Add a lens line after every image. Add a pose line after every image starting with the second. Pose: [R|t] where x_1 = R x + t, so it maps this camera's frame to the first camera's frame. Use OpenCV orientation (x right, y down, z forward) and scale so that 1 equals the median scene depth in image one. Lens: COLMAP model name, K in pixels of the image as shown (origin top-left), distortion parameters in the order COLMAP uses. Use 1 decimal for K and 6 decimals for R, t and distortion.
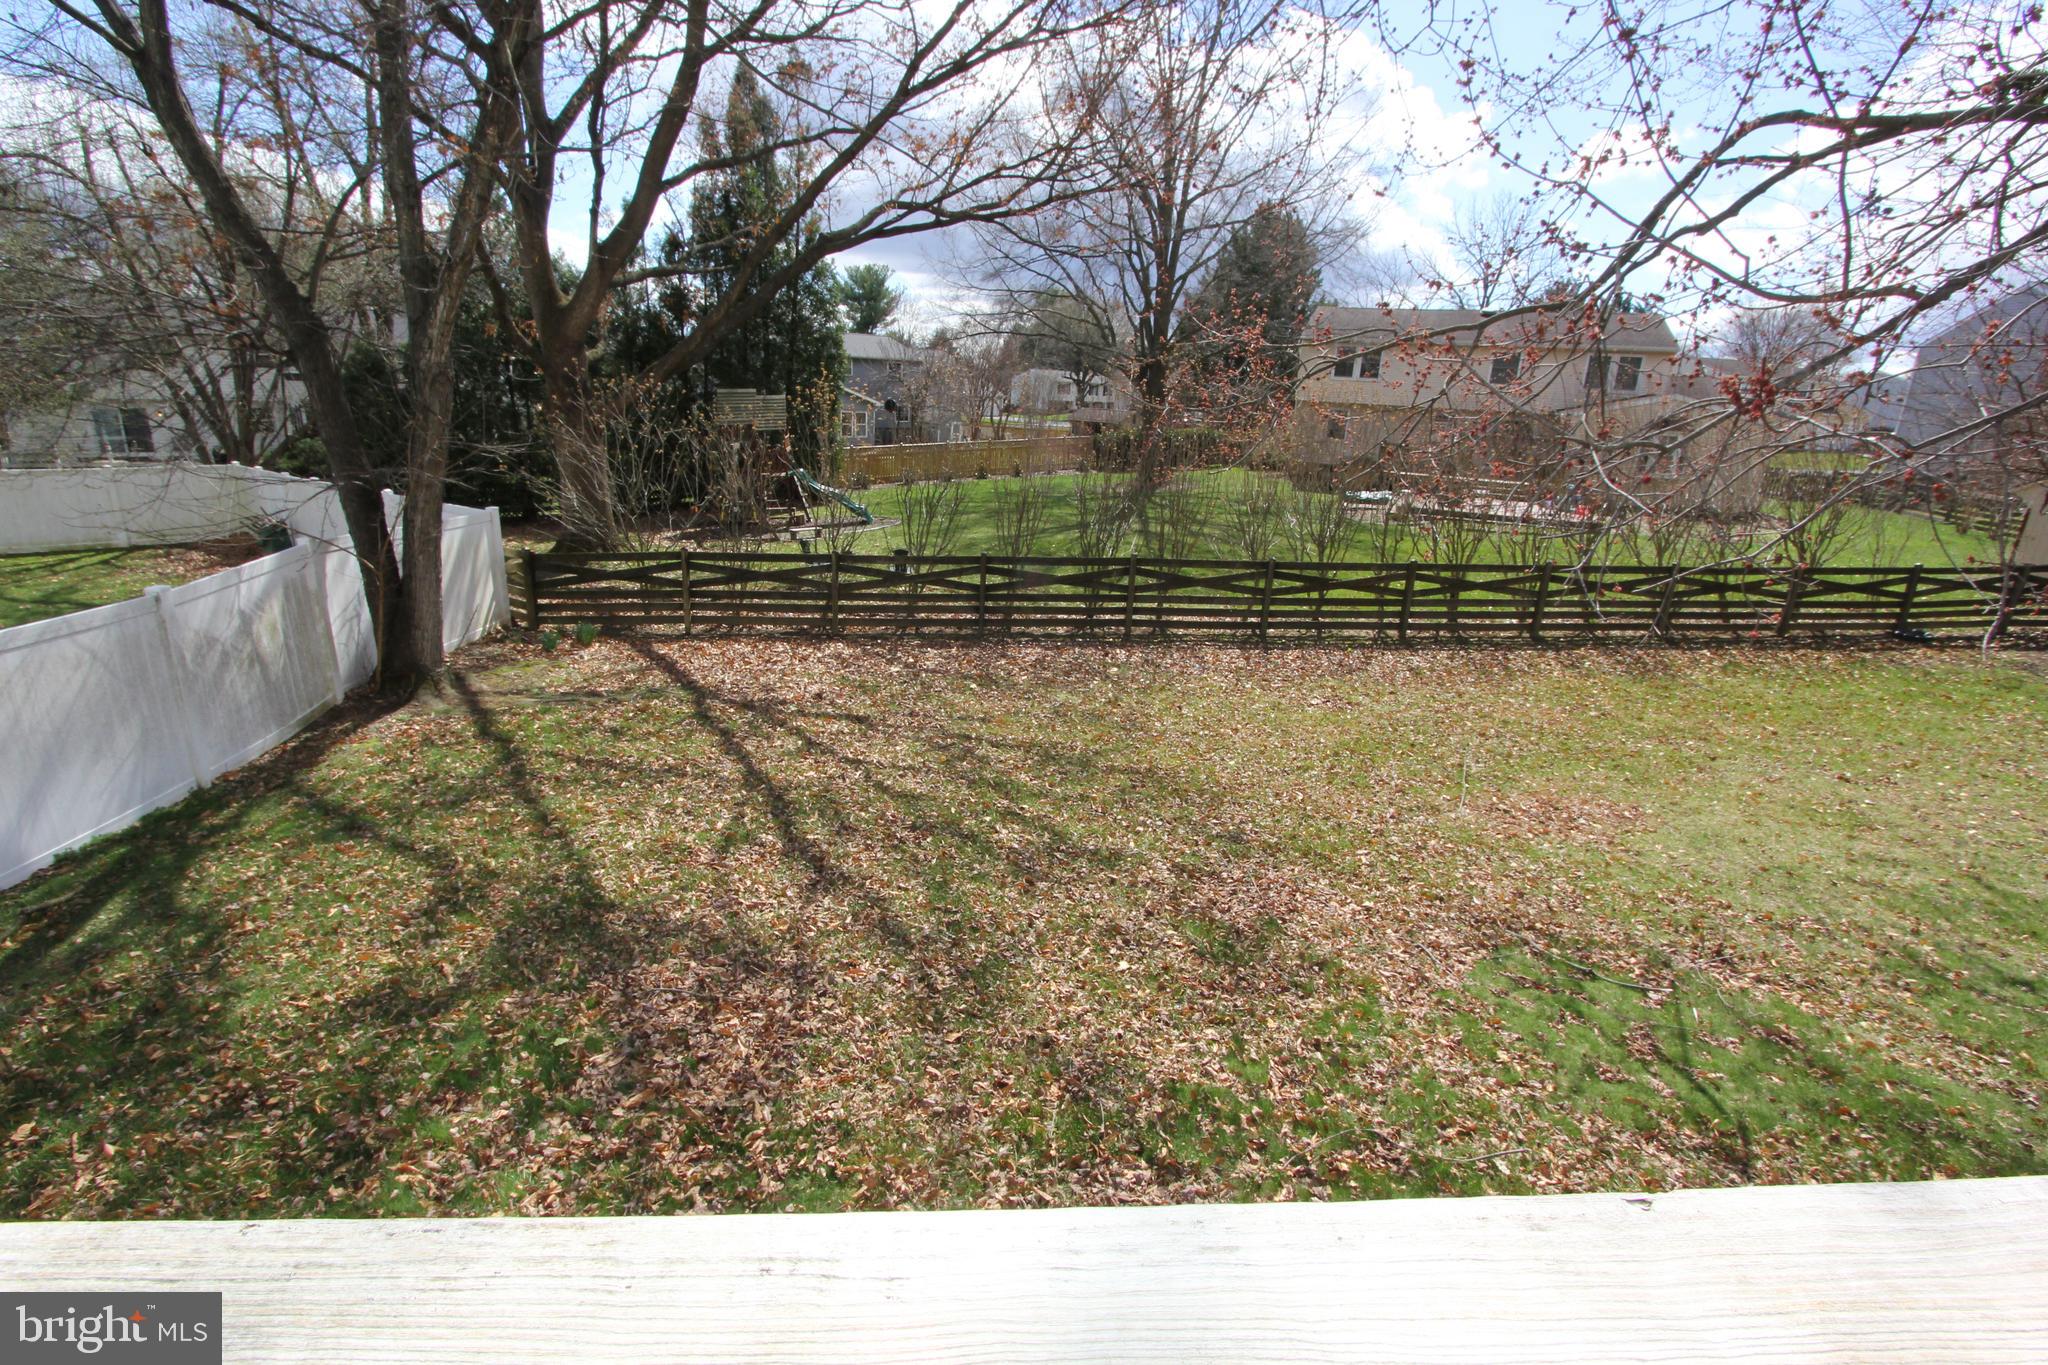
lens RADIAL K [[950.3, 0, 1015.0], [0, 950.3, 678.2], [0, 0, 1]] dist [-0.017762, 0.002884]
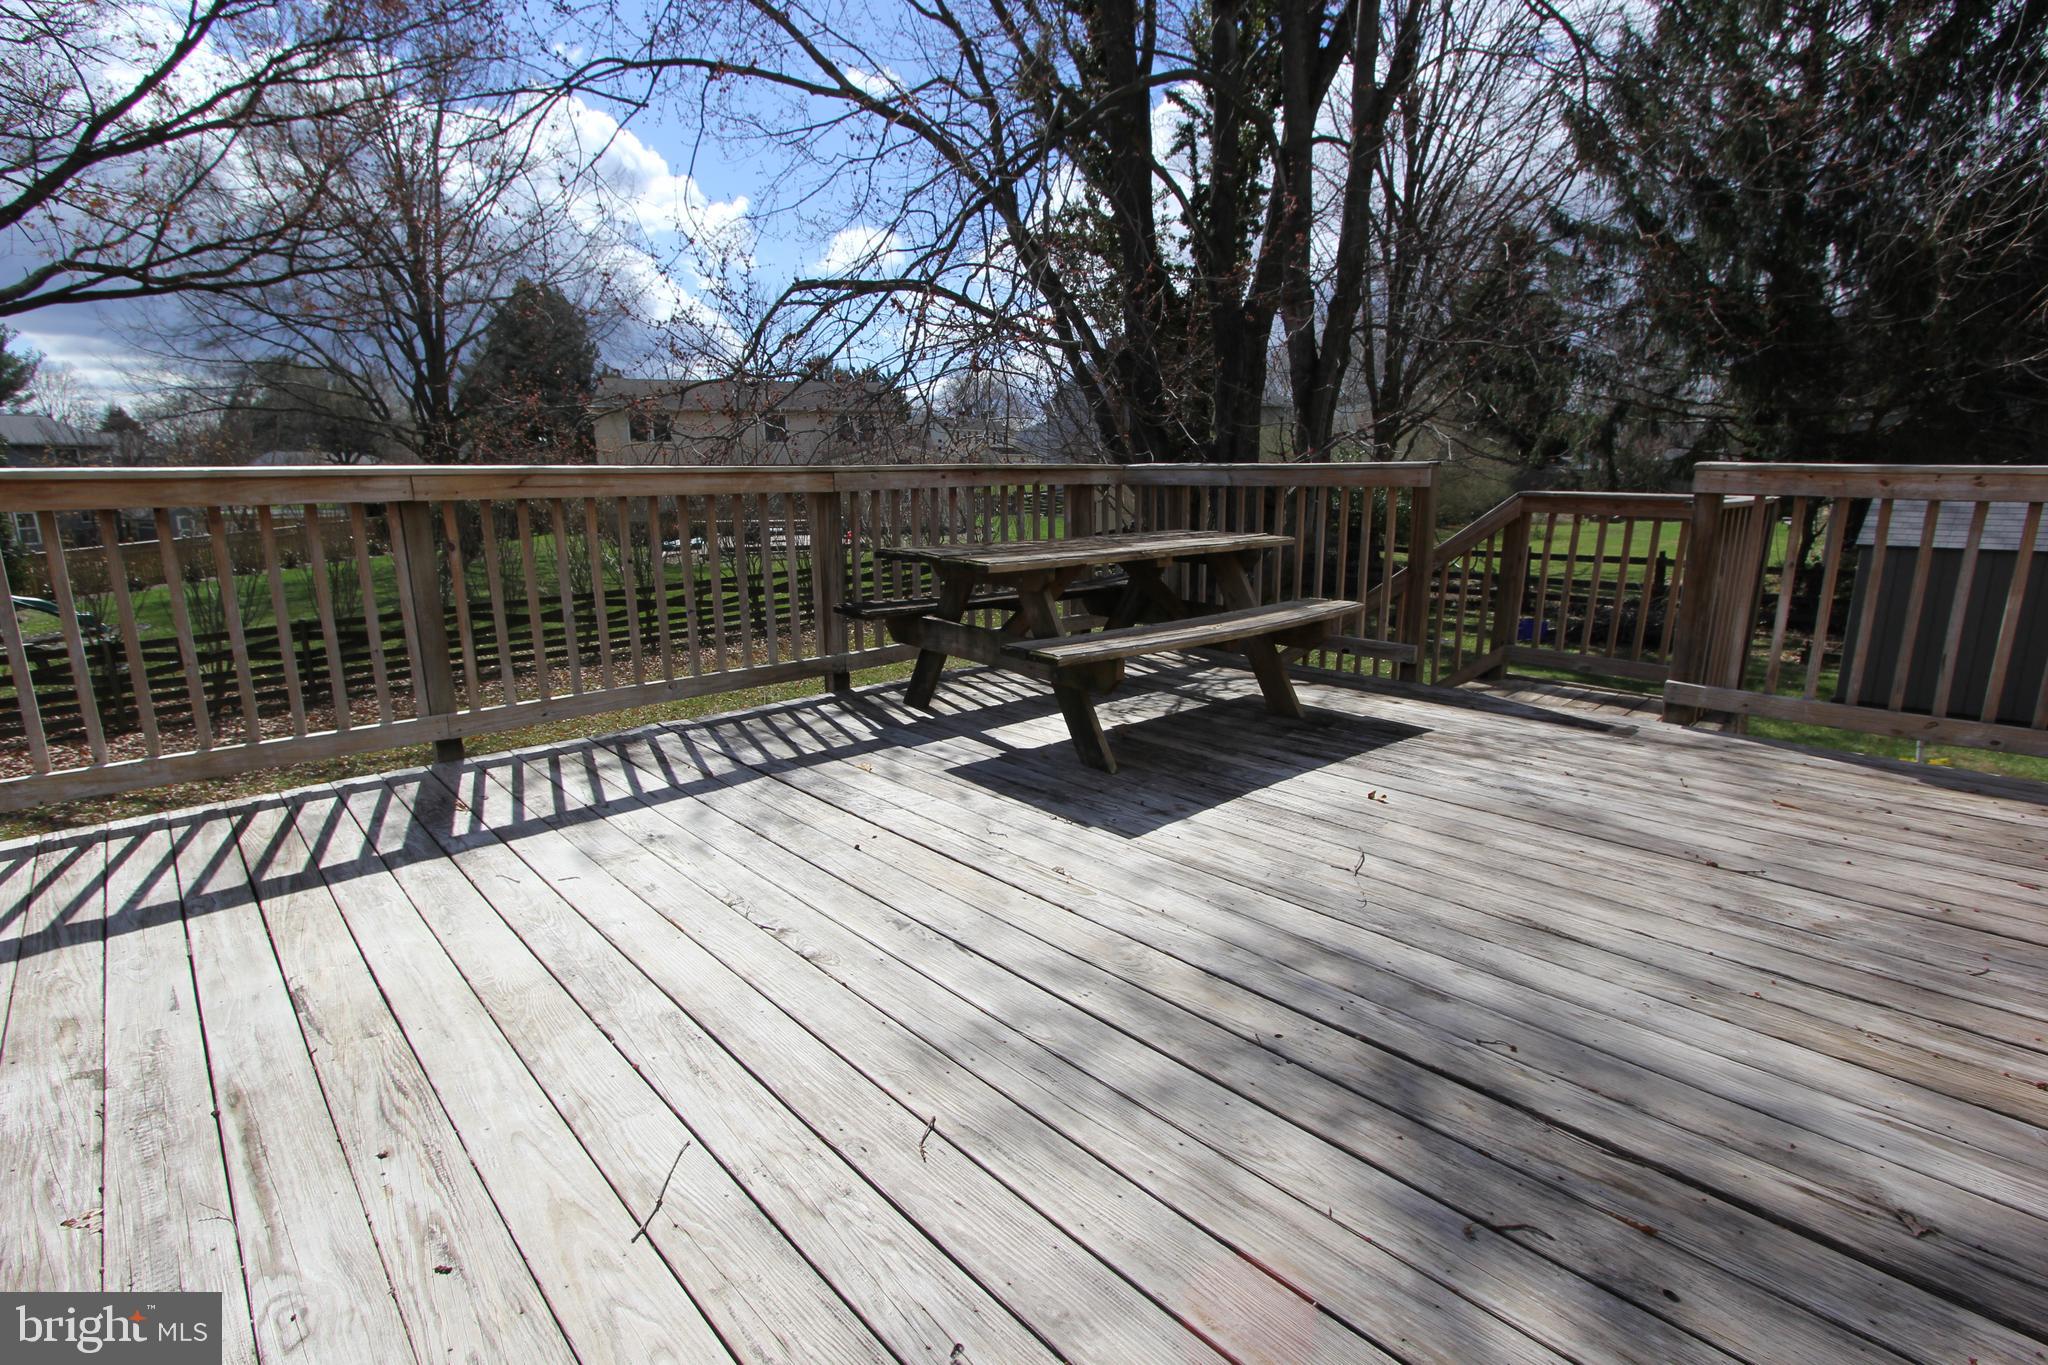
lens RADIAL K [[950.3, 0, 1012.6], [0, 950.3, 683.4], [0, 0, 1]] dist [-0.017762, 0.002884]
pose [[0.779688, -0.185578, 0.598036, -0.025263], [0.222019, 0.974955, 0.013084, 0.041407], [-0.585486, 0.122574, 0.801362, -0.108693]]
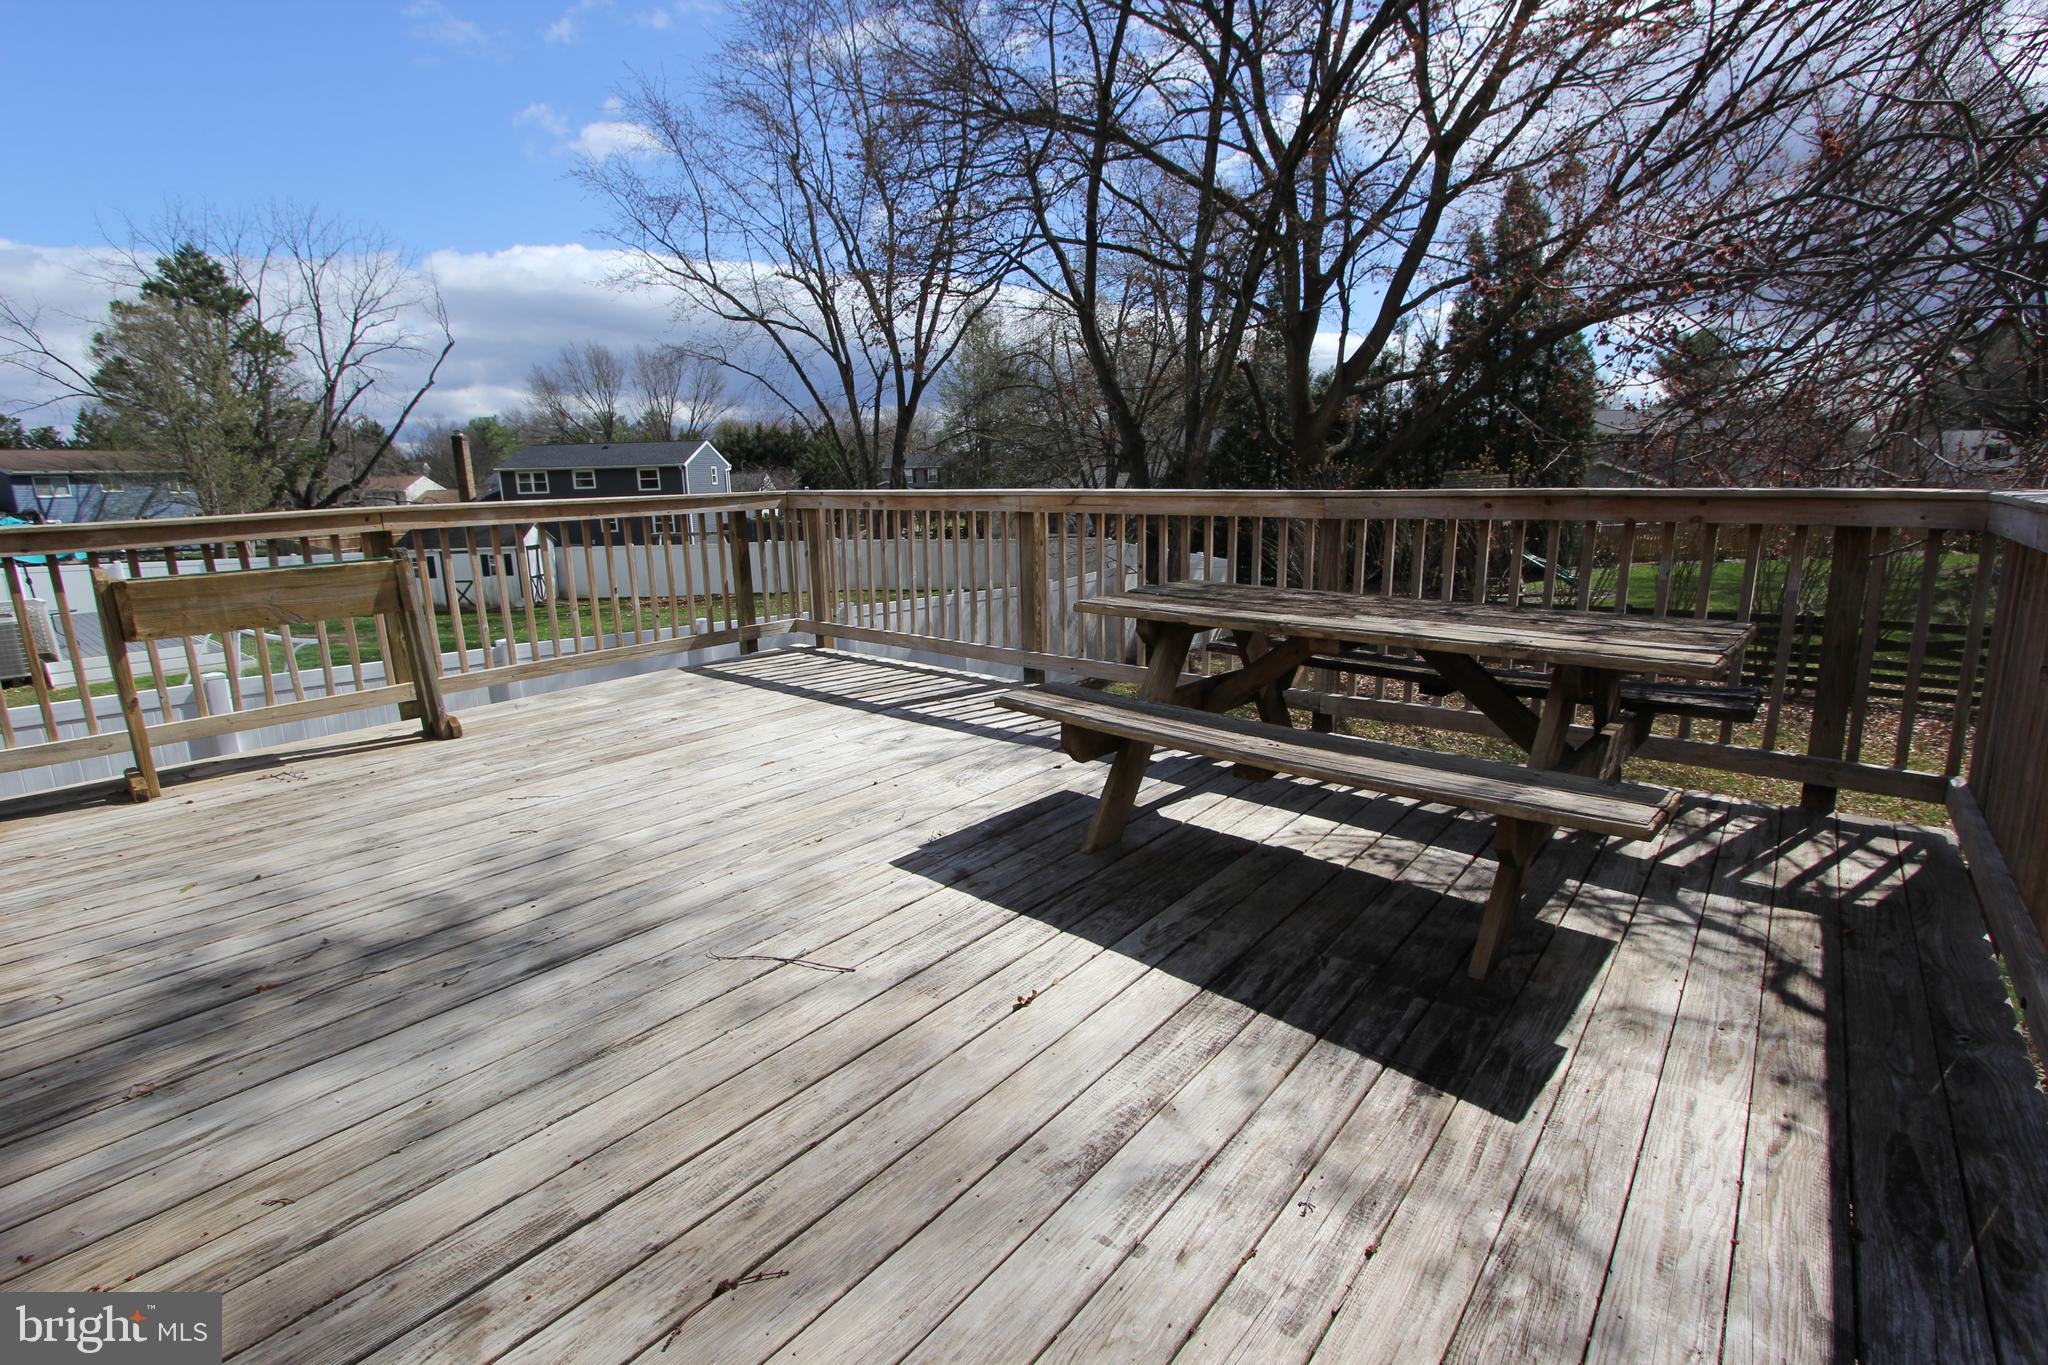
lens RADIAL K [[950.3, 0, 1016.6], [0, 950.3, 692.9], [0, 0, 1]] dist [-0.017762, 0.002884]
pose [[0.717419, 0.100996, -0.689282, 0.098164], [-0.155696, 0.987653, -0.017337, 0.042288], [0.679021, 0.119756, 0.724286, -0.103107]]
